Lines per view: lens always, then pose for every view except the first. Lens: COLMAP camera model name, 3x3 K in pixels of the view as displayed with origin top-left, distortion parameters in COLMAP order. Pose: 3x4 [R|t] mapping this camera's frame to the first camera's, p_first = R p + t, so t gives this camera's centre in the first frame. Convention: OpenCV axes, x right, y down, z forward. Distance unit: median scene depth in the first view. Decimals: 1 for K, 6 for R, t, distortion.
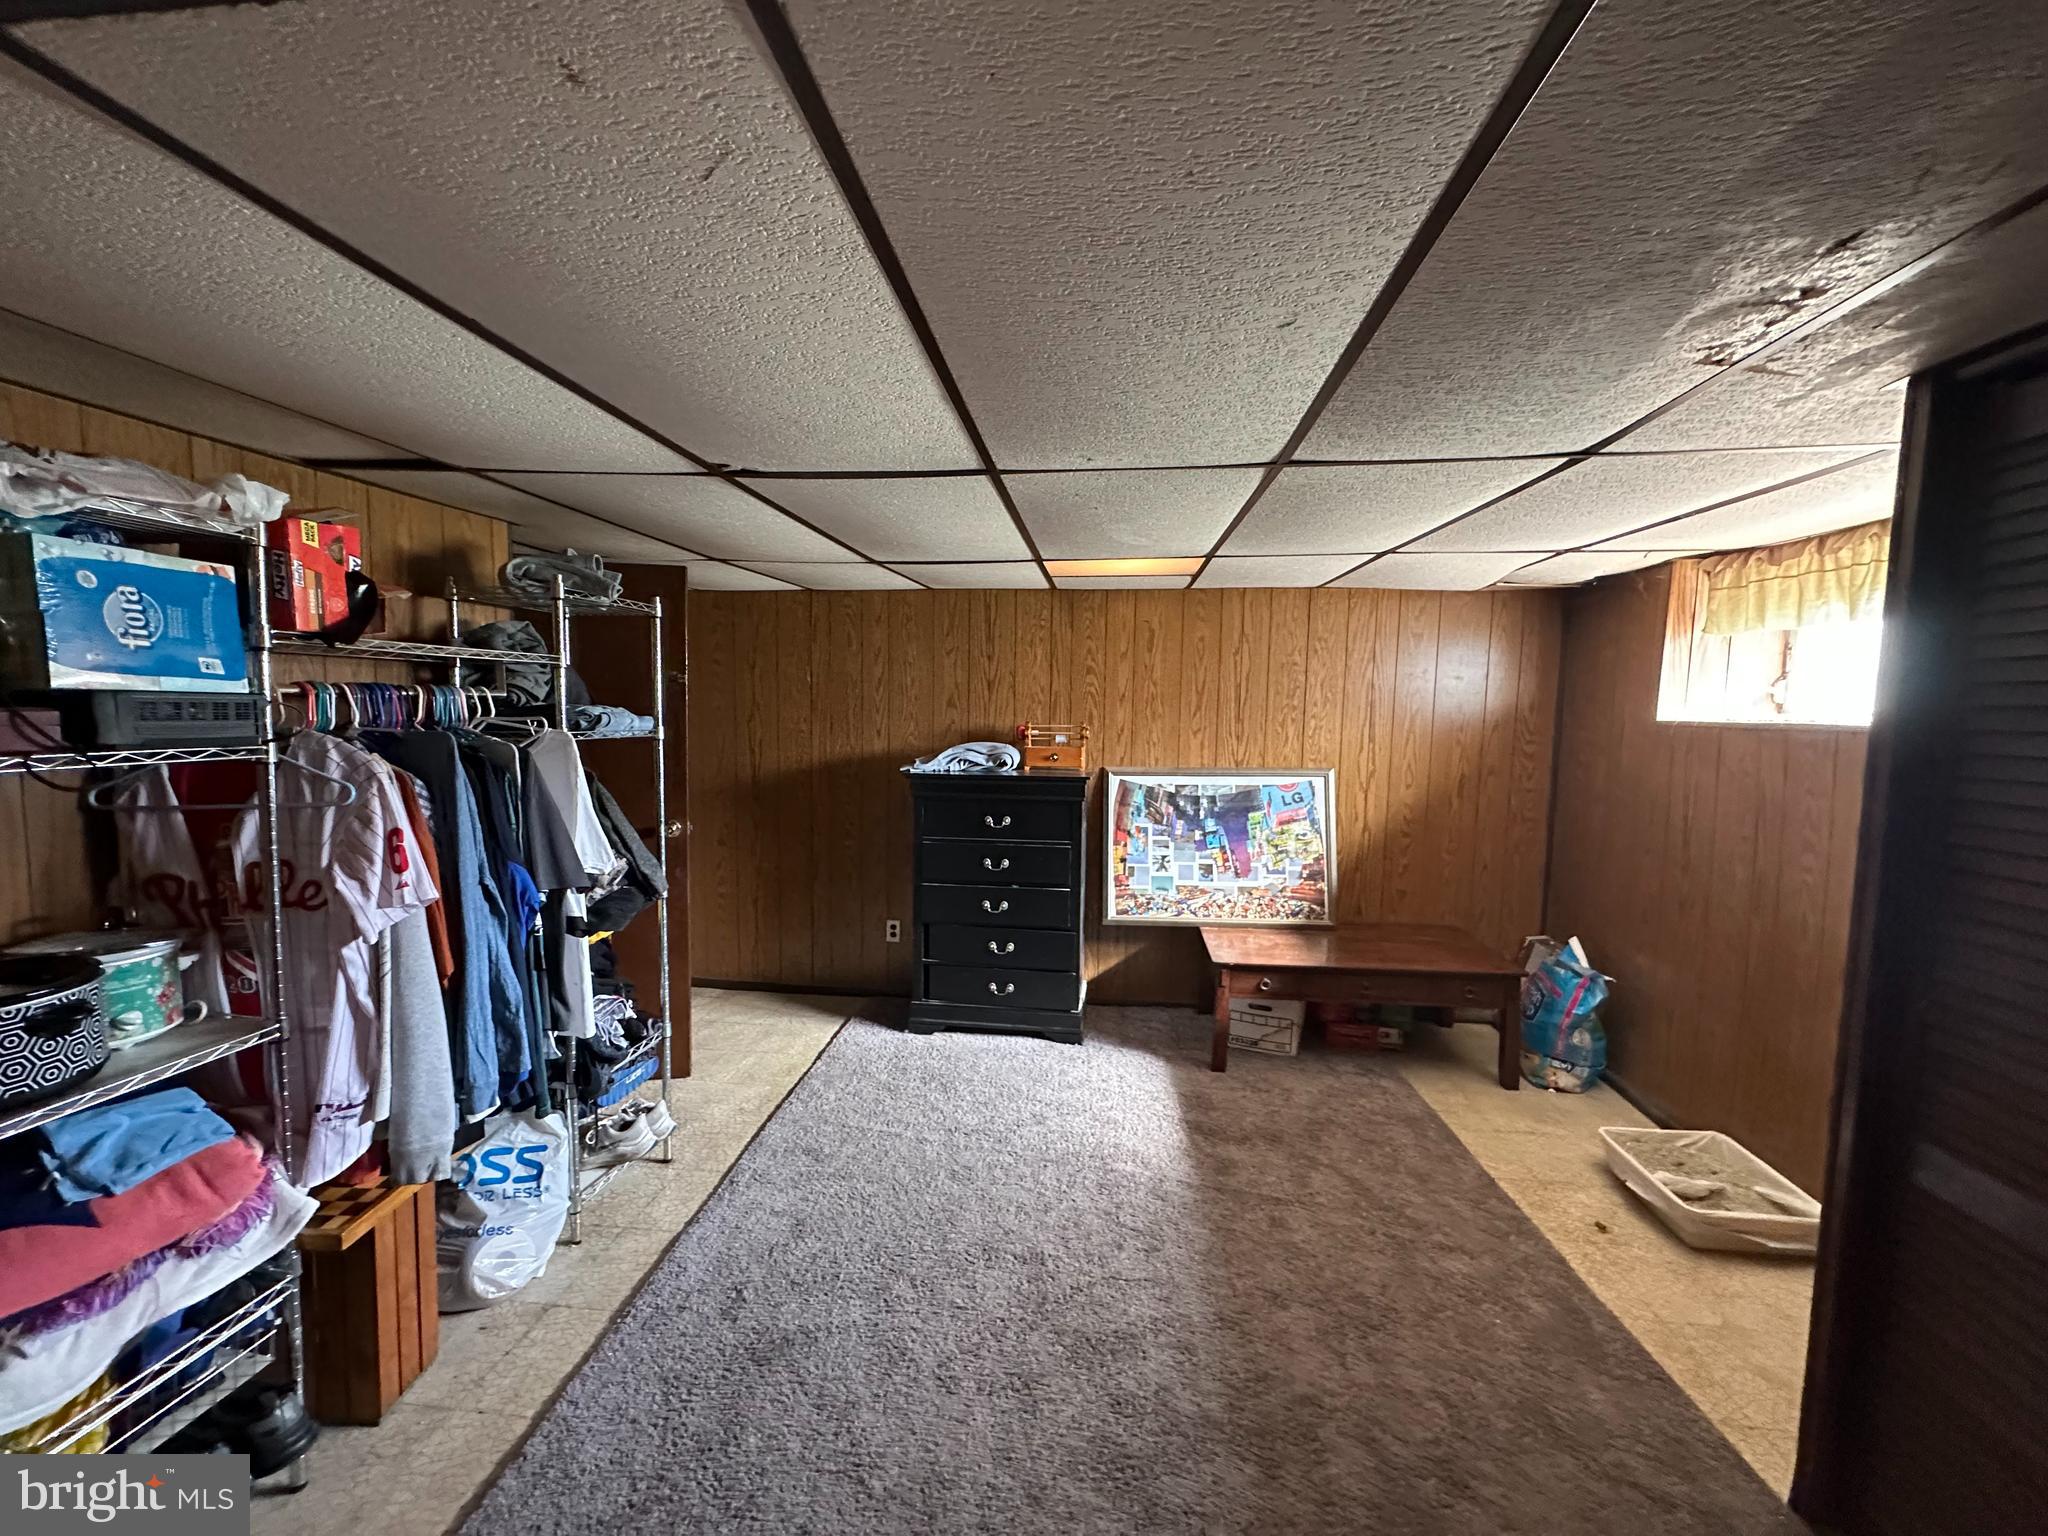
lens RADIAL K [[811.3, 0, 1016.9], [0, 811.3, 765.6], [0, 0, 1]] dist [-0.001675, 0.000412]
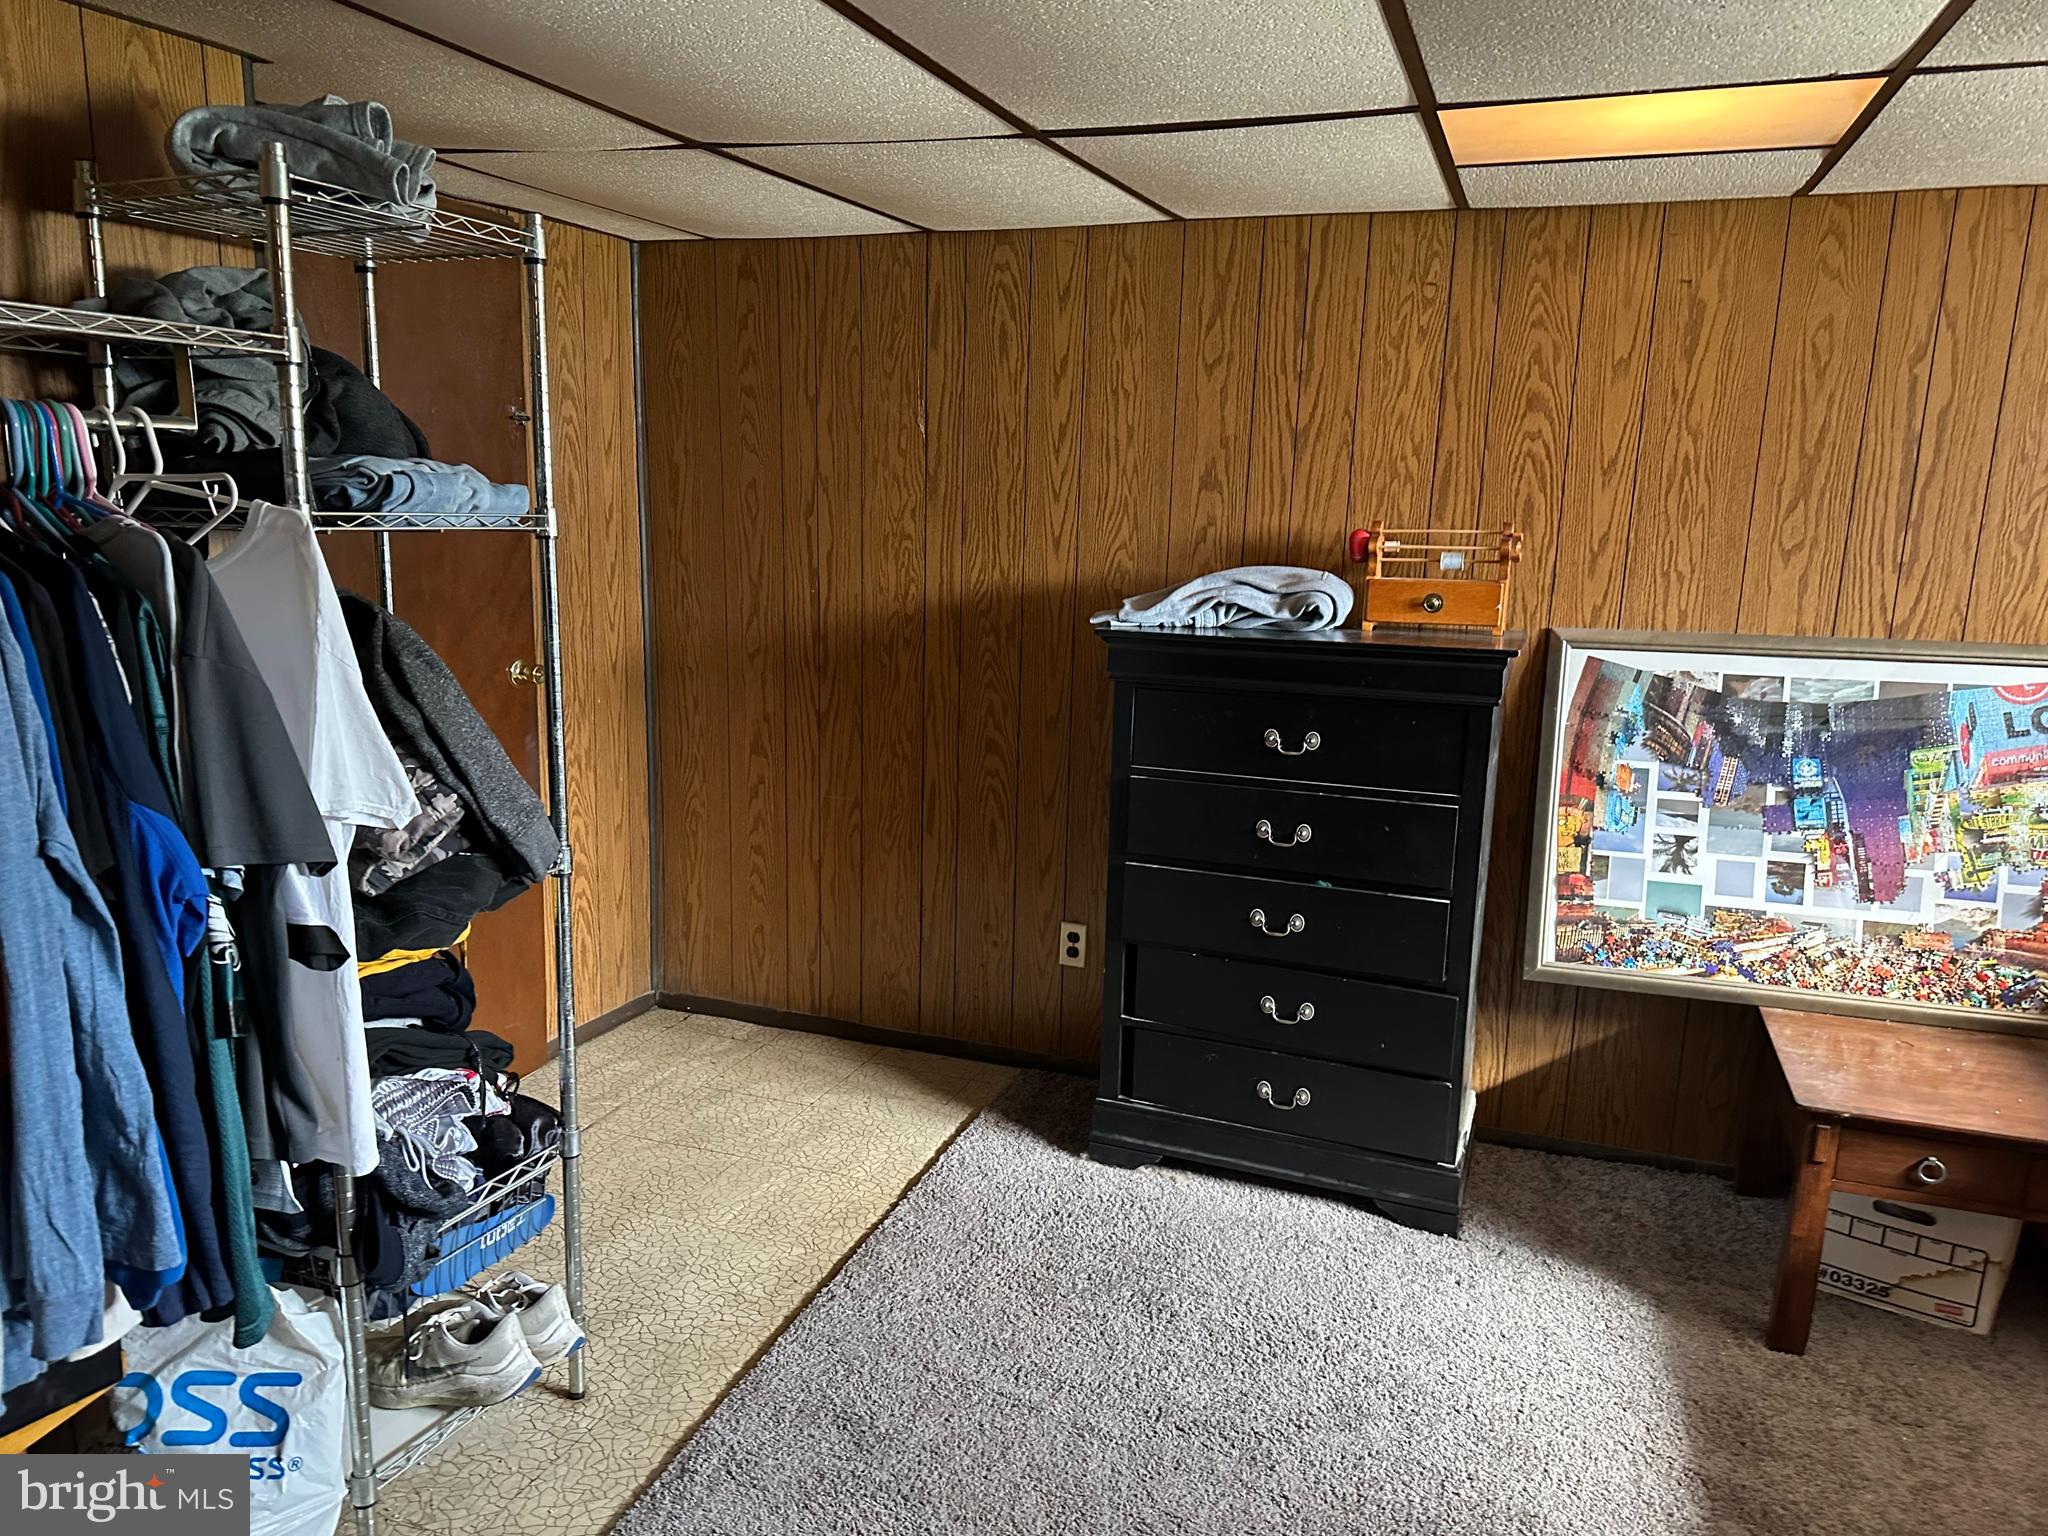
lens RADIAL K [[1442.6, 0, 1018.9], [0, 1442.6, 774.6], [0, 0, 1]] dist [0.050378, -0.049718]
pose [[0.972586, 0.057381, -0.225351, 0.009790], [-0.031642, 0.992720, 0.116214, -0.002176], [0.230379, -0.105898, 0.967322, 0.182203]]
